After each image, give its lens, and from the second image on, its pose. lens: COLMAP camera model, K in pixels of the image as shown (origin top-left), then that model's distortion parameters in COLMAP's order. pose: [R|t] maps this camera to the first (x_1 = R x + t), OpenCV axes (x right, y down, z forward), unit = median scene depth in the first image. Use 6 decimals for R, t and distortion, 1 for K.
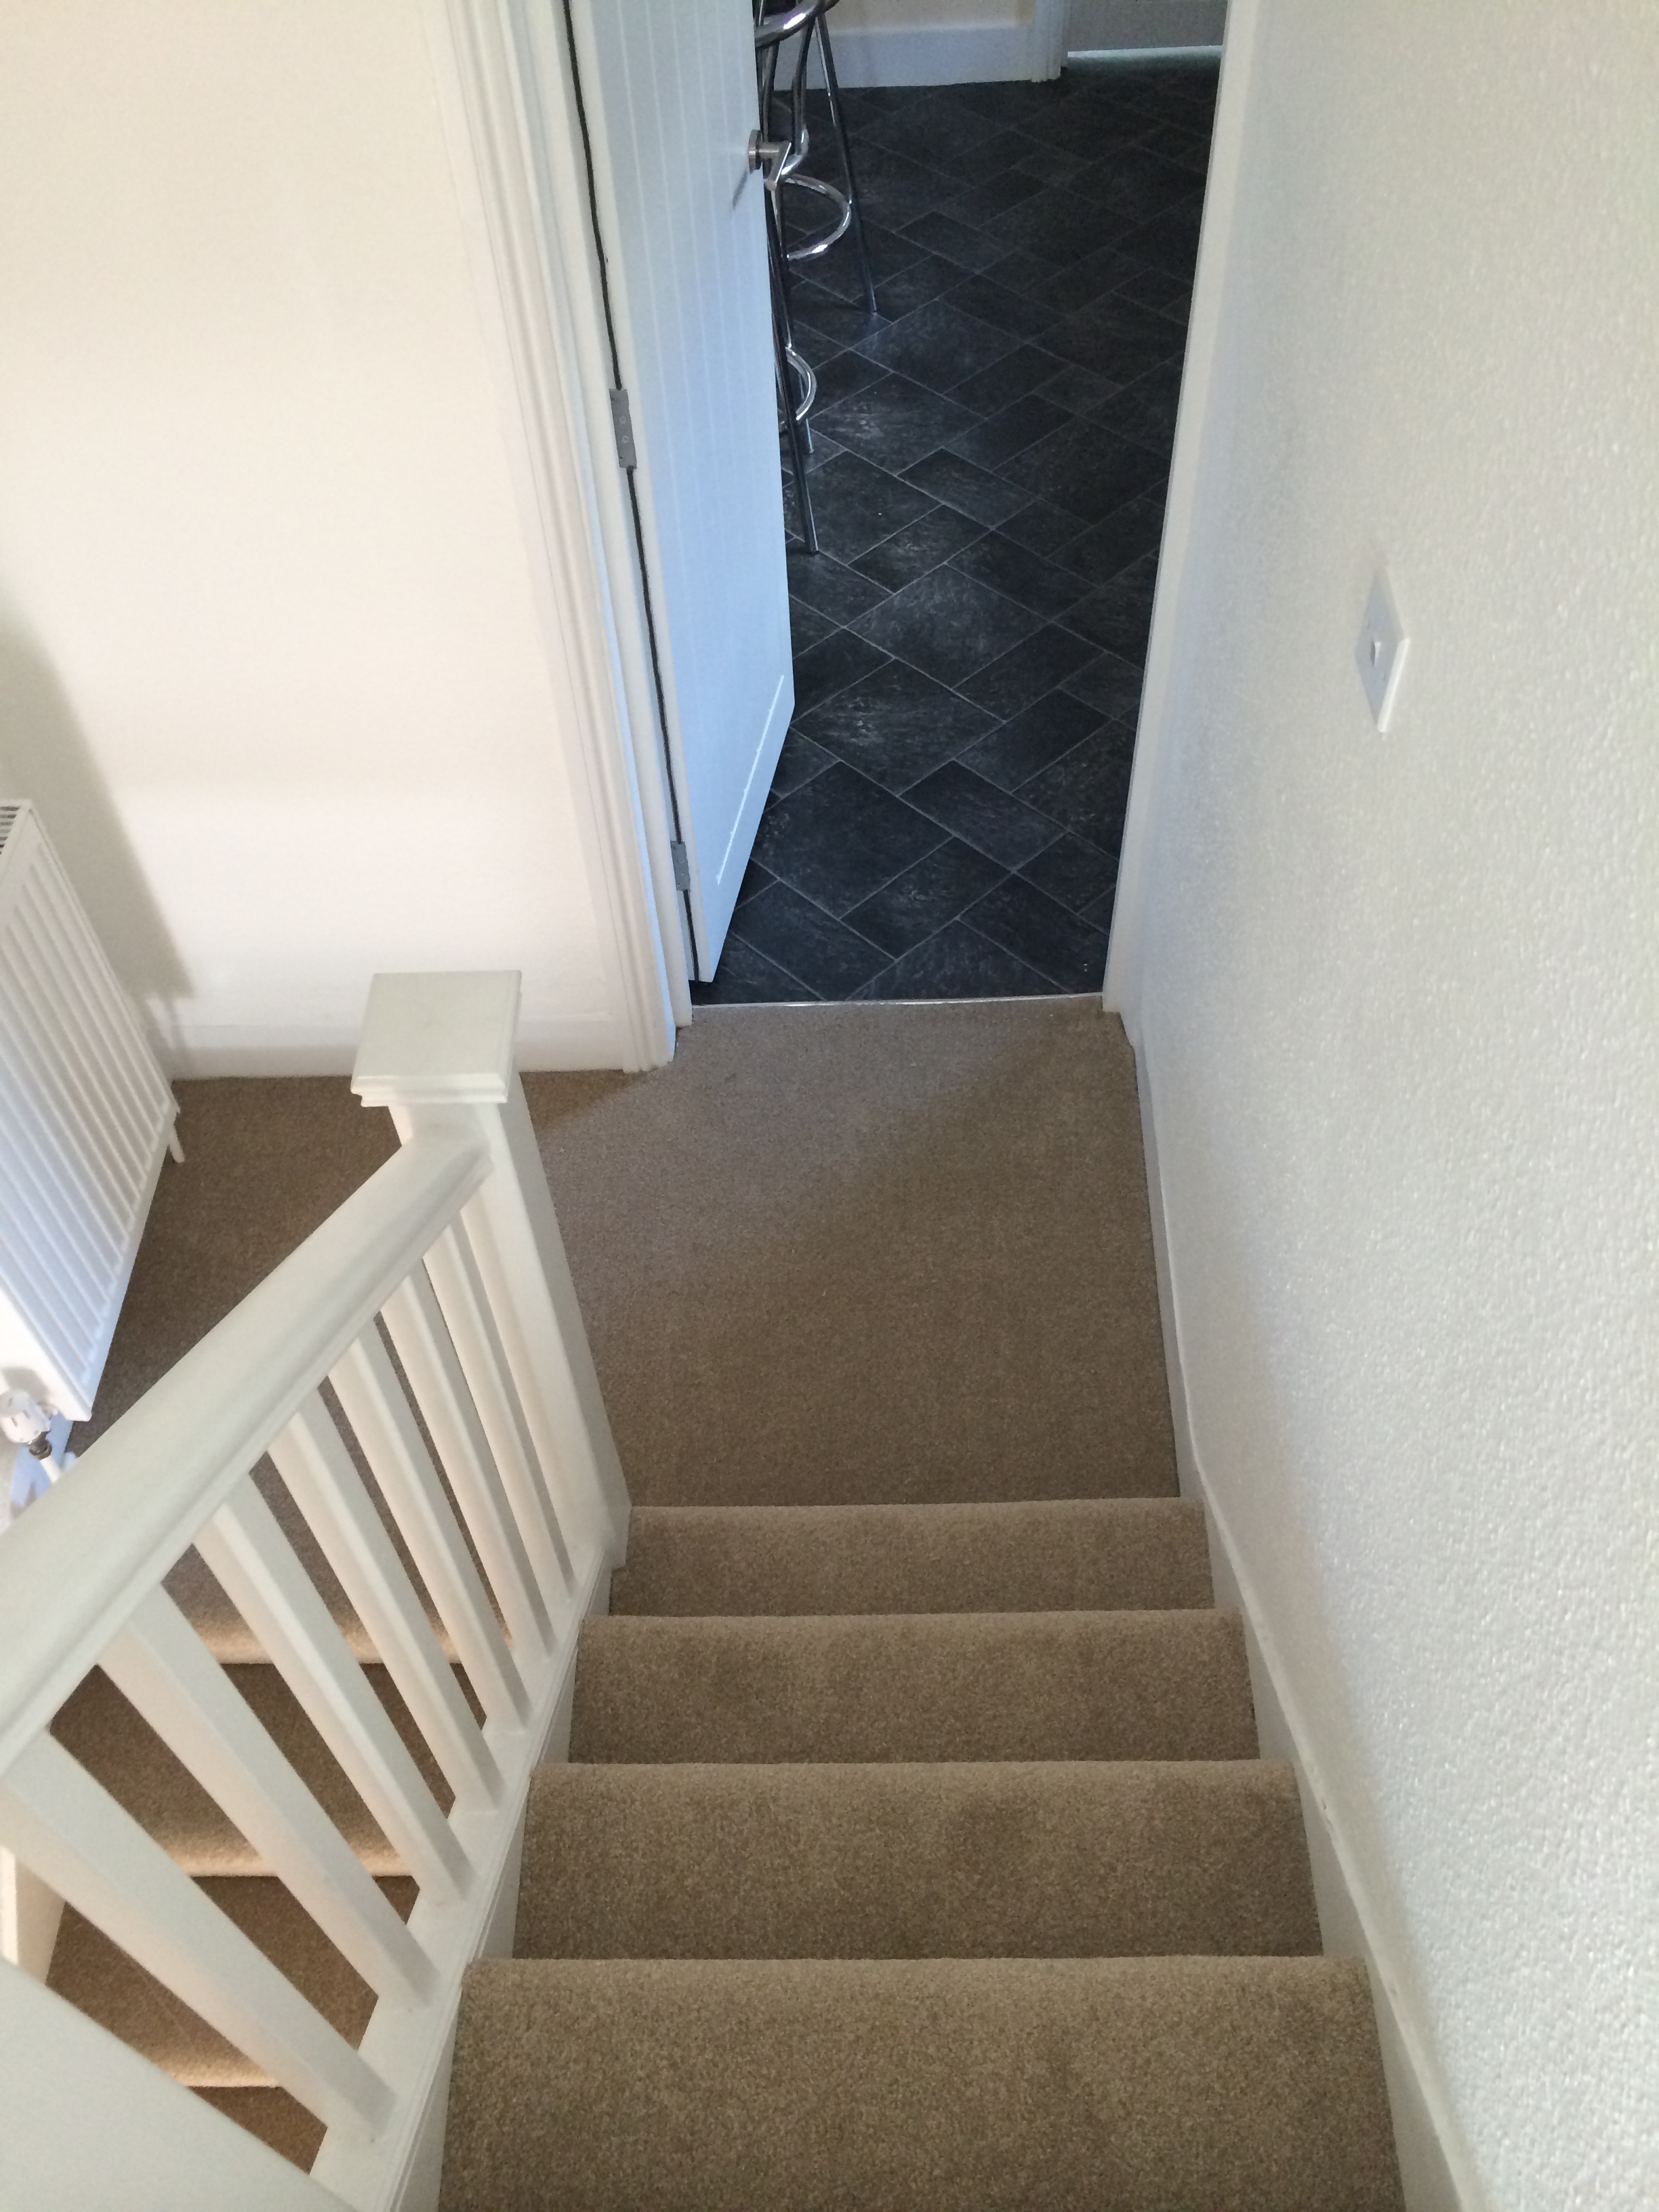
lens RADIAL K [[1884.1, 0, 849.7], [0, 1884.1, 1104.8], [0, 0, 1]] dist [0.081096, -0.079626]
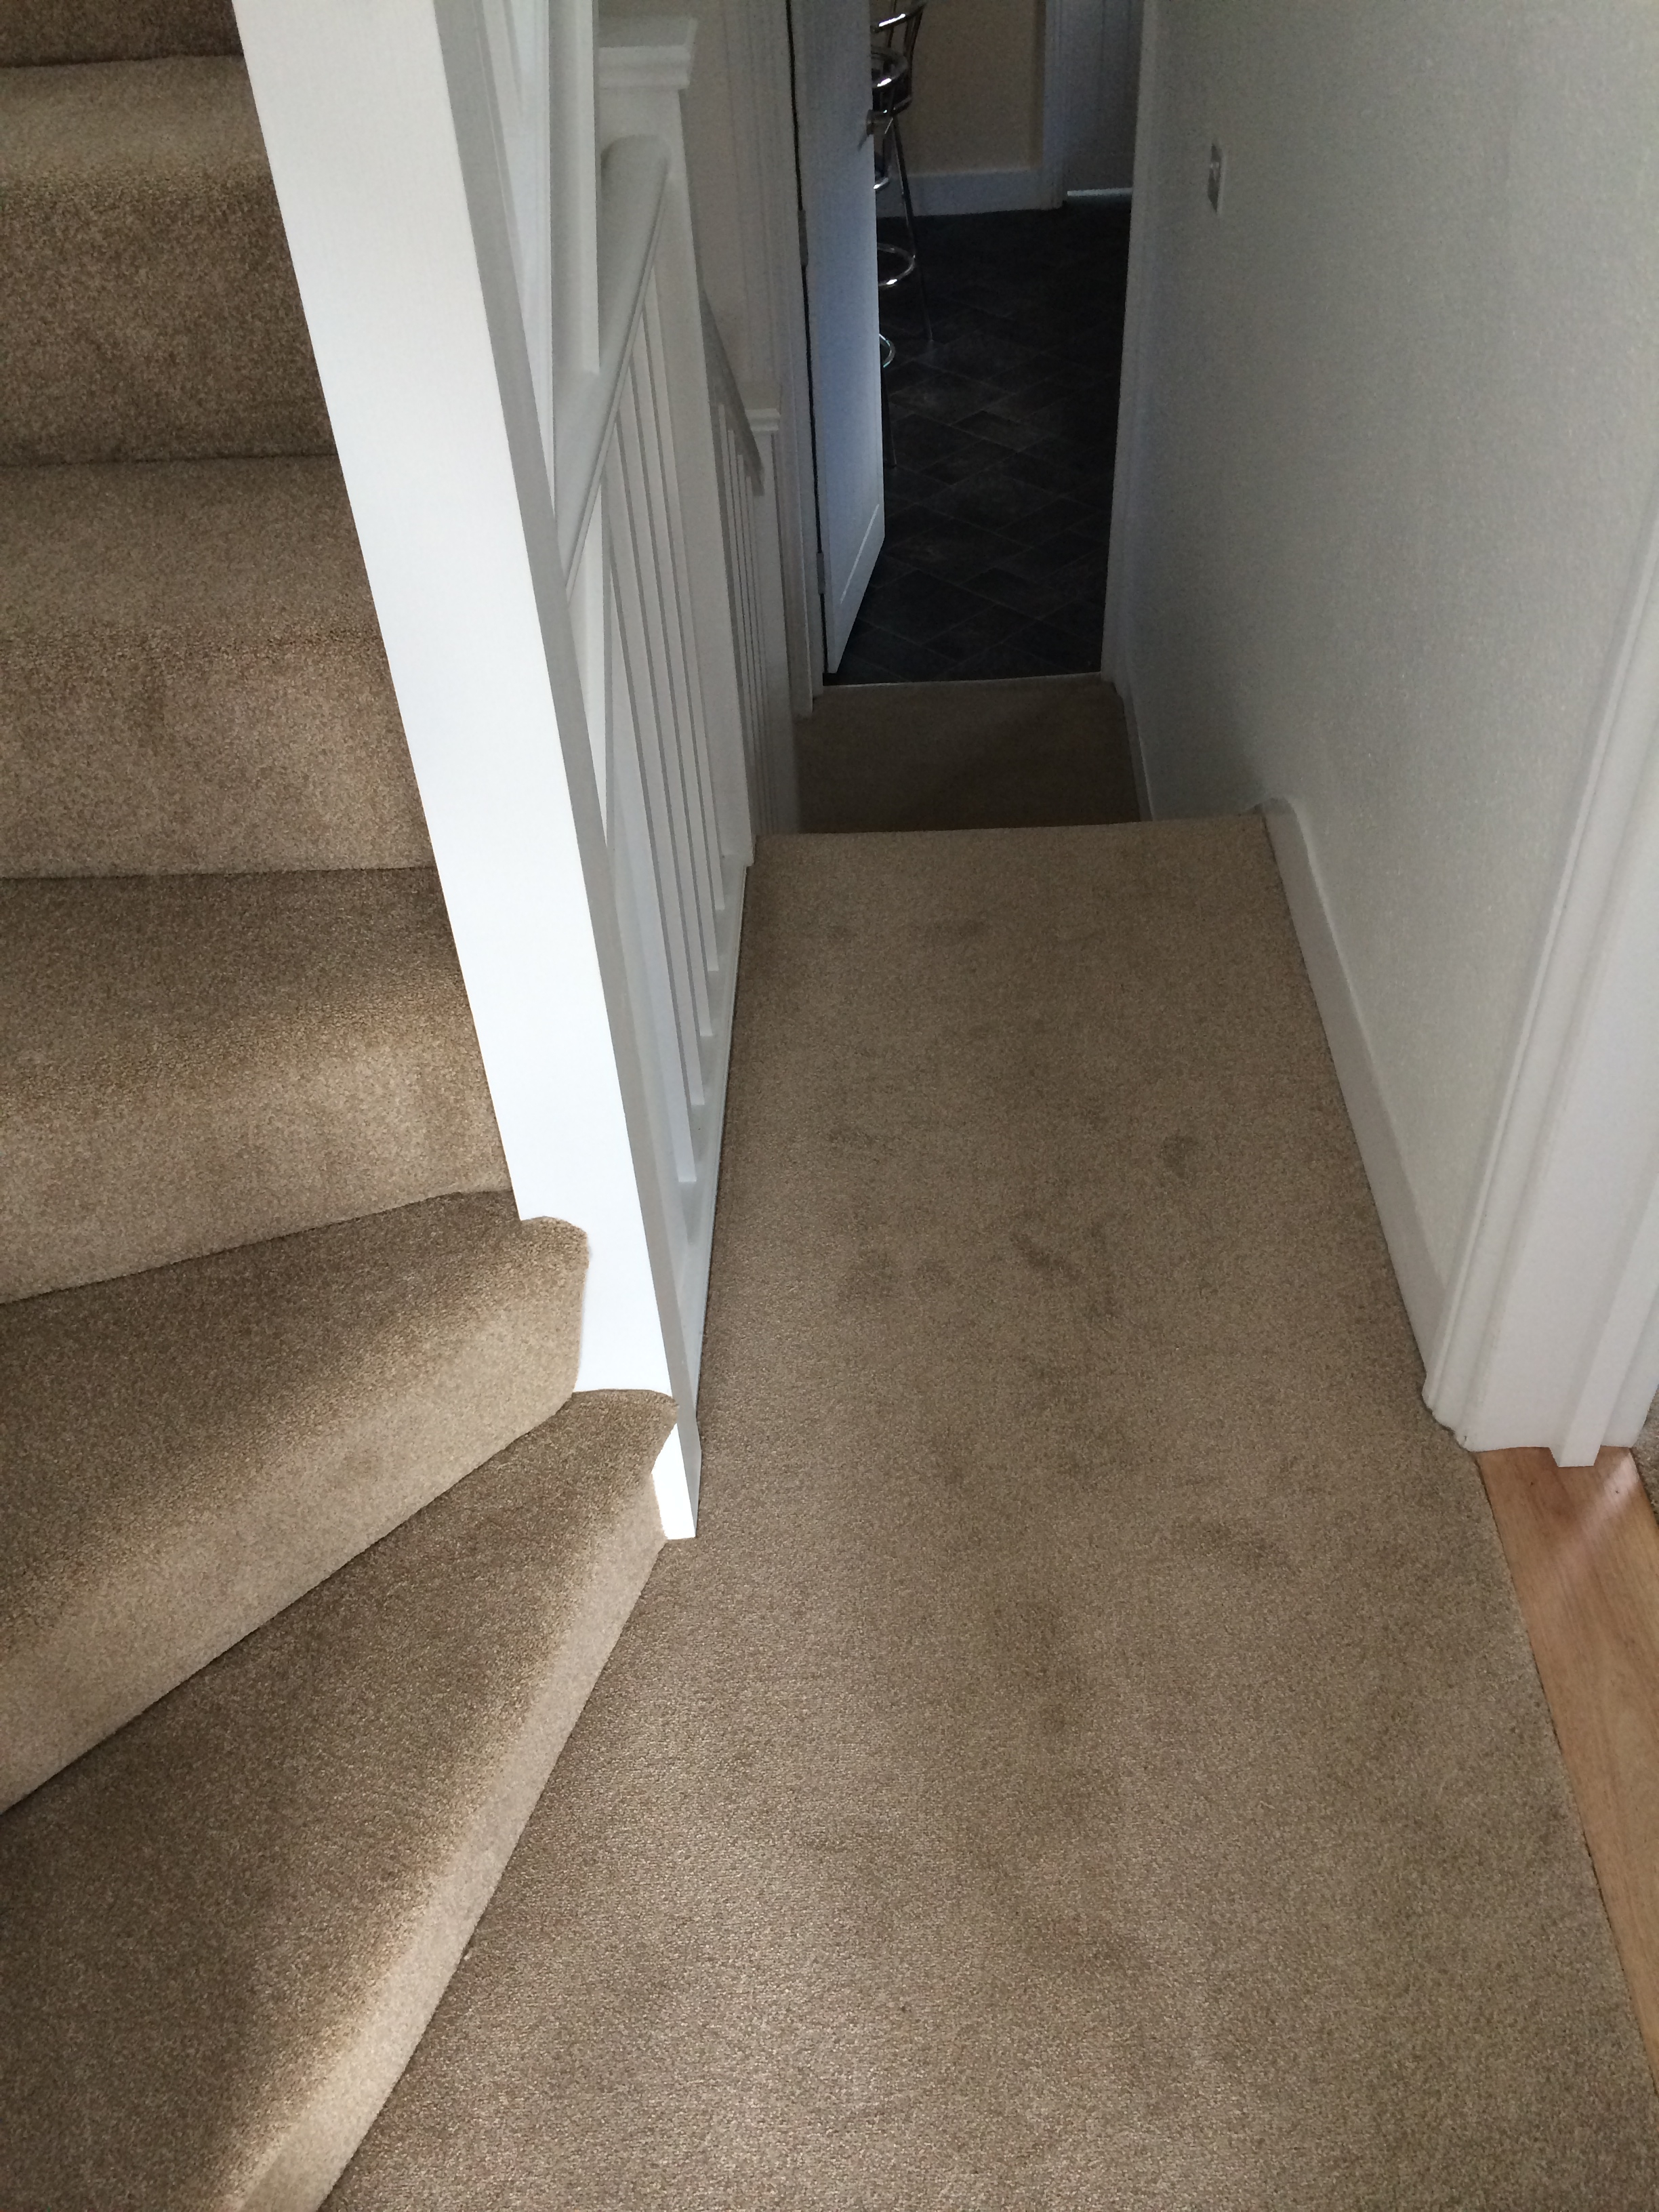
lens RADIAL K [[1884.1, 0, 849.7], [0, 1884.1, 1104.8], [0, 0, 1]] dist [0.081096, -0.079626]
pose [[0.999794, -0.010316, -0.017457, -0.045702], [0.007685, 0.989461, -0.144597, 0.550548], [0.018765, 0.144433, 0.989337, -0.475226]]
